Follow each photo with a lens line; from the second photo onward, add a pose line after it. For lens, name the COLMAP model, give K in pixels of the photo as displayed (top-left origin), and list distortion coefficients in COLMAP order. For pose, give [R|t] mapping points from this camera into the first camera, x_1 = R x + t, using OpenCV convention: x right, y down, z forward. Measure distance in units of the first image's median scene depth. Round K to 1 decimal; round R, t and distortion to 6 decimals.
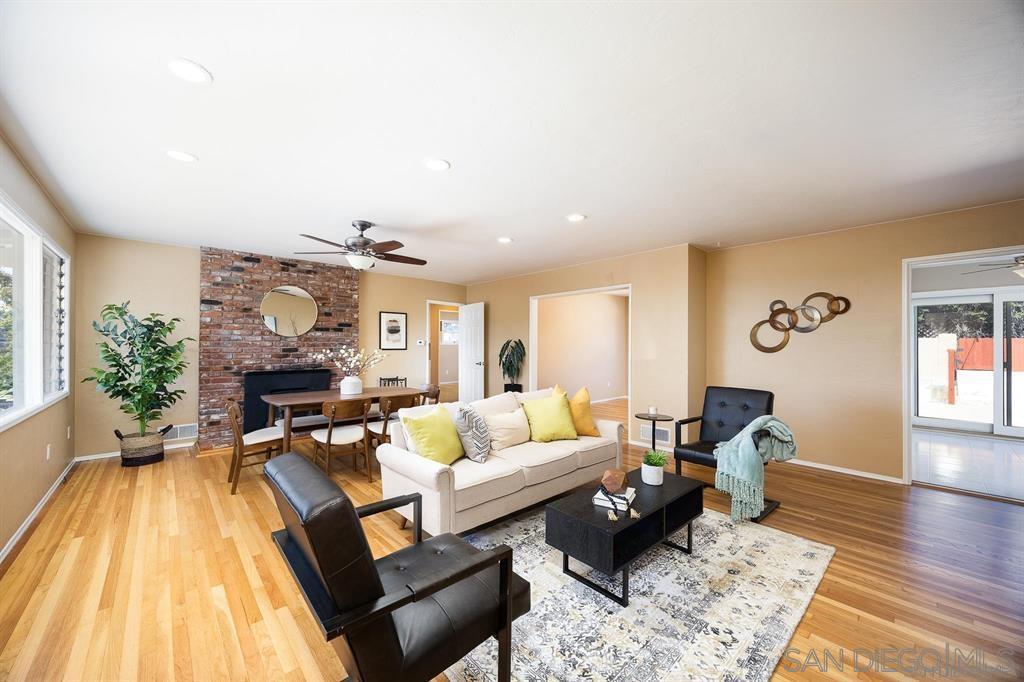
lens RADIAL K [[388.4, 0, 500.7], [0, 388.4, 342.7], [0, 0, 1]] dist [-0.005407, 0.001186]
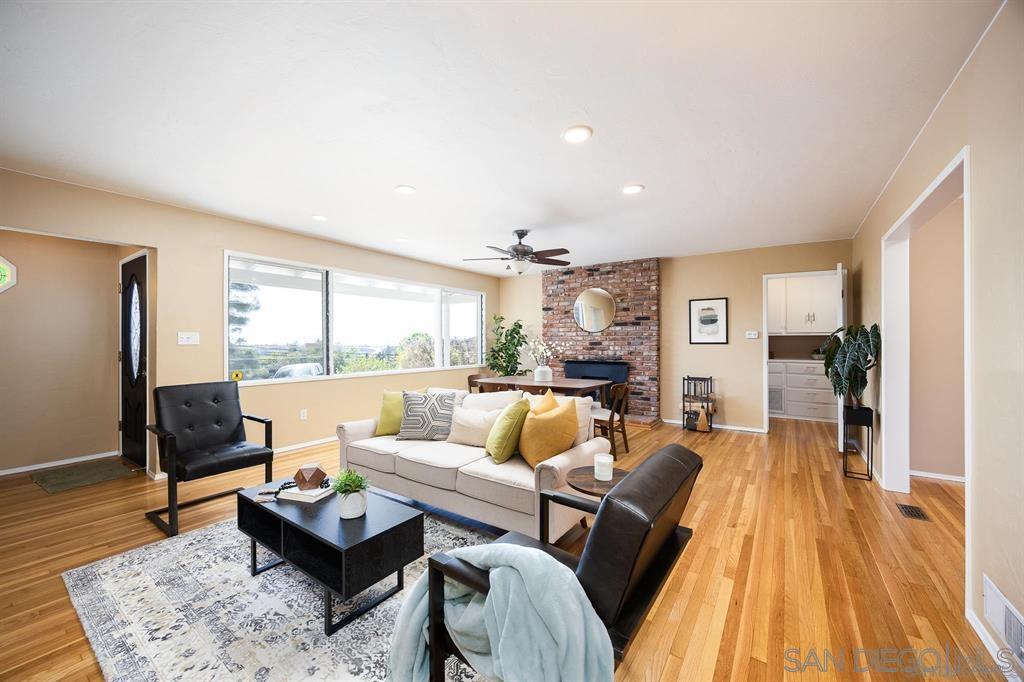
lens RADIAL K [[388.4, 0, 516.1], [0, 388.4, 338.9], [0, 0, 1]] dist [-0.005407, 0.001186]
pose [[0.241006, -0.009089, -0.970481, 0.534700], [0.011203, 0.999916, -0.006583, 0.010476], [0.970459, -0.009286, 0.241087, 0.500334]]
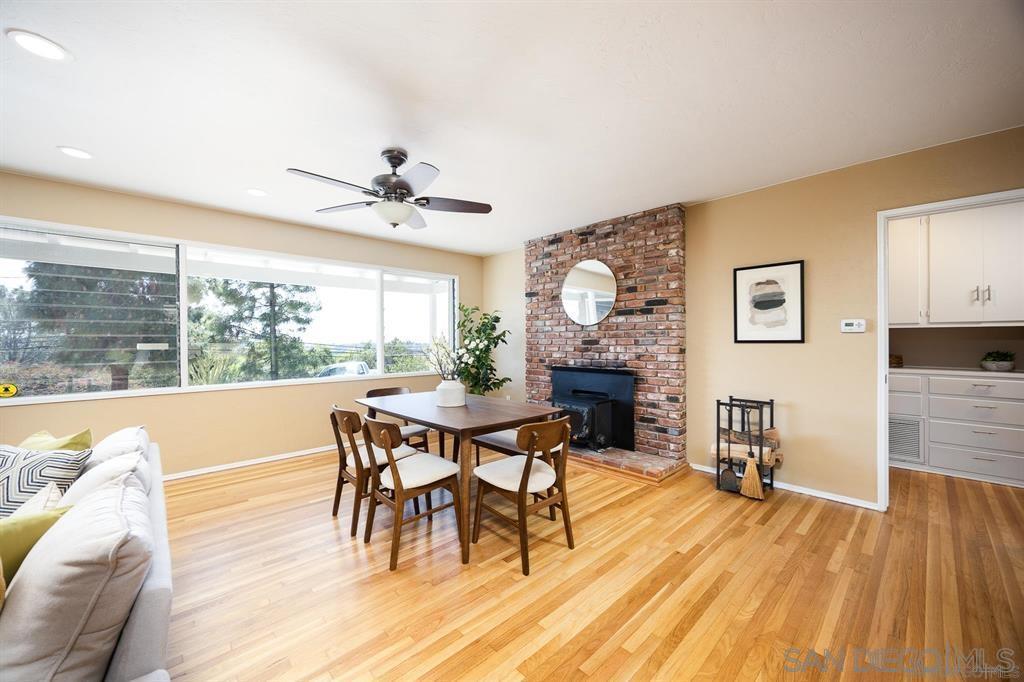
lens RADIAL K [[388.4, 0, 514.7], [0, 388.4, 341.8], [0, 0, 1]] dist [-0.005407, 0.001186]
pose [[0.039660, 0.003039, -0.999209, 0.238119], [0.015986, 0.999865, 0.003675, 0.012952], [0.999085, -0.016119, 0.039606, 0.831865]]
